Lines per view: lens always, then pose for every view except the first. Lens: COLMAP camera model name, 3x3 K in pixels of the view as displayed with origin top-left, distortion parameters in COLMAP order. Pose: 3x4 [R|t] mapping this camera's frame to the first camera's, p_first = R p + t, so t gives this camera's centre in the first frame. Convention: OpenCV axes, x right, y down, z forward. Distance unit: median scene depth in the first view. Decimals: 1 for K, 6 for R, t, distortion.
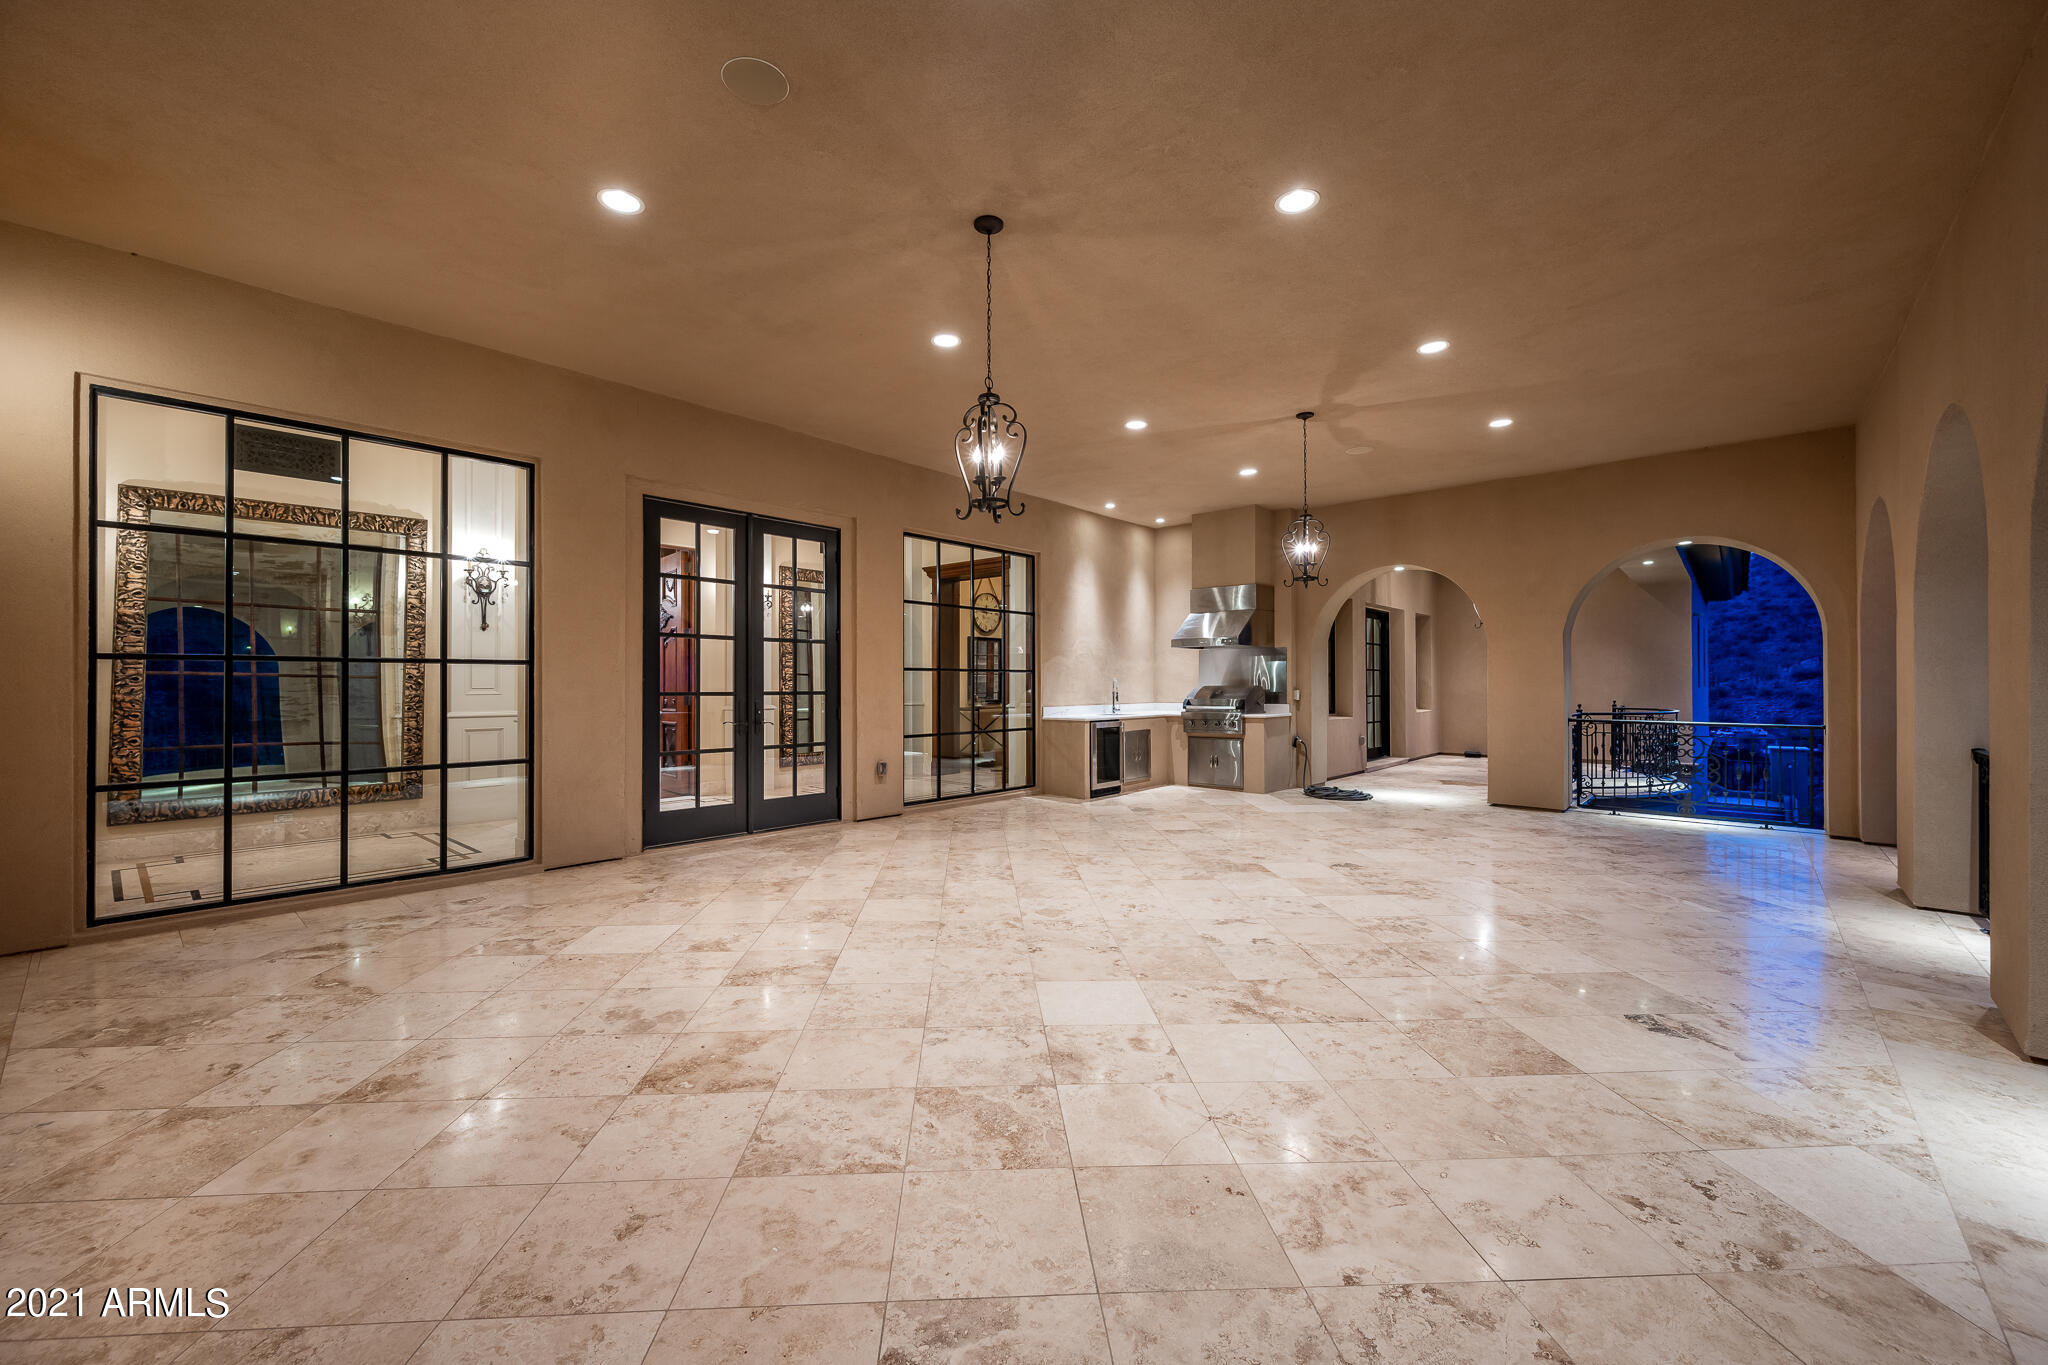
lens RADIAL K [[819.1, 0, 1010.5], [0, 819.1, 679.9], [0, 0, 1]] dist [-0.003846, 0.001617]
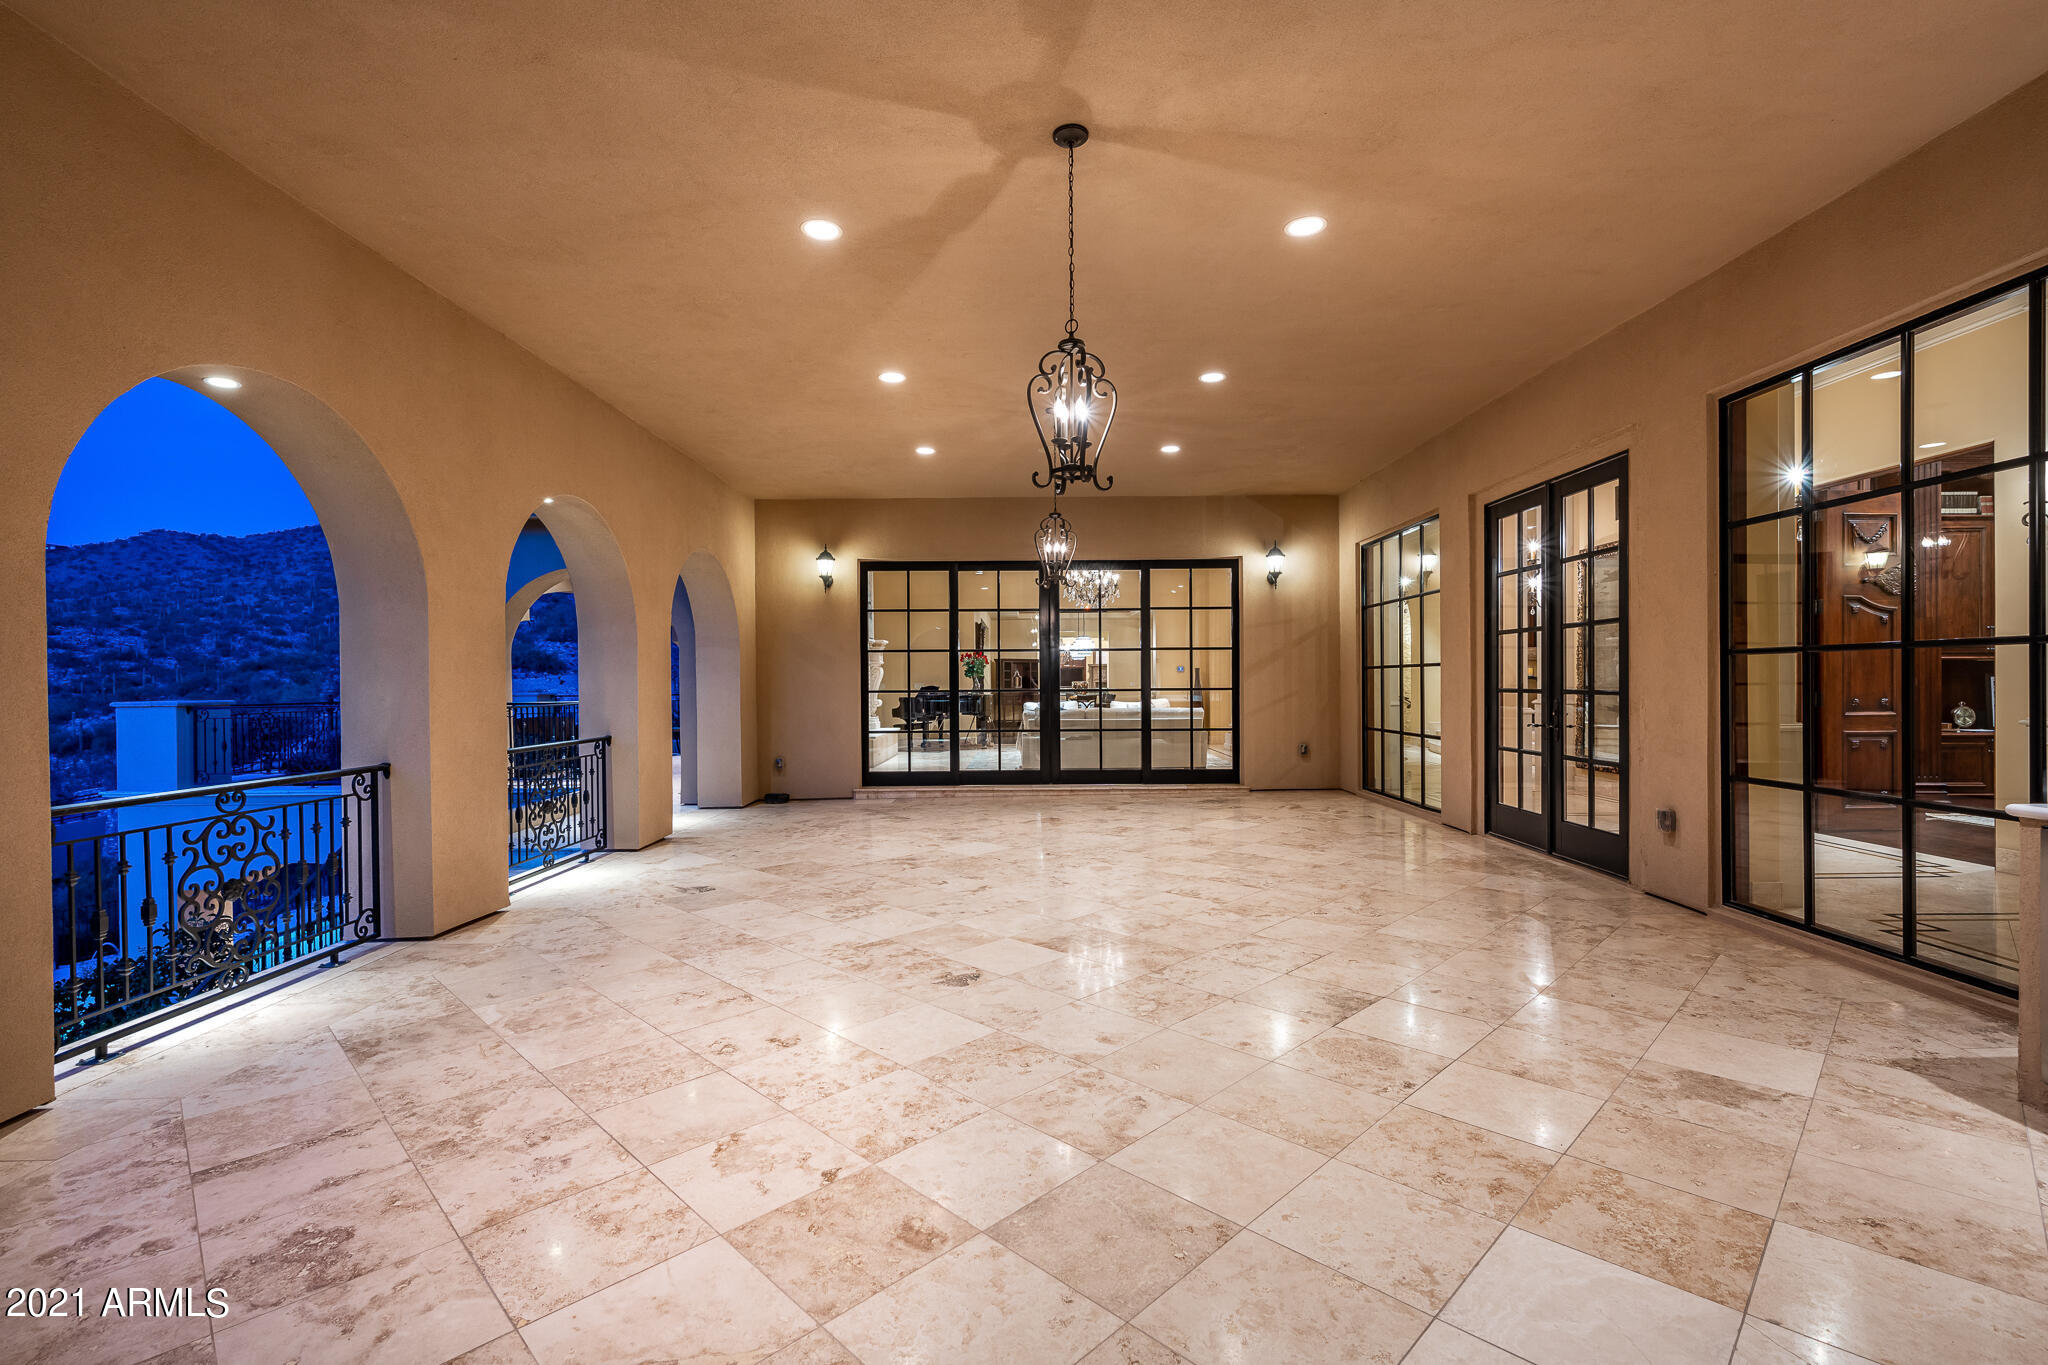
lens RADIAL K [[913.7, 0, 1030.5], [0, 913.7, 690.6], [0, 0, 1]] dist [0.003868, 0.001072]
pose [[-0.742789, 0.015633, -0.669343, 0.707649], [0.015504, 0.999861, 0.006146, 0.000979], [0.669346, -0.005812, -0.742928, 1.315271]]
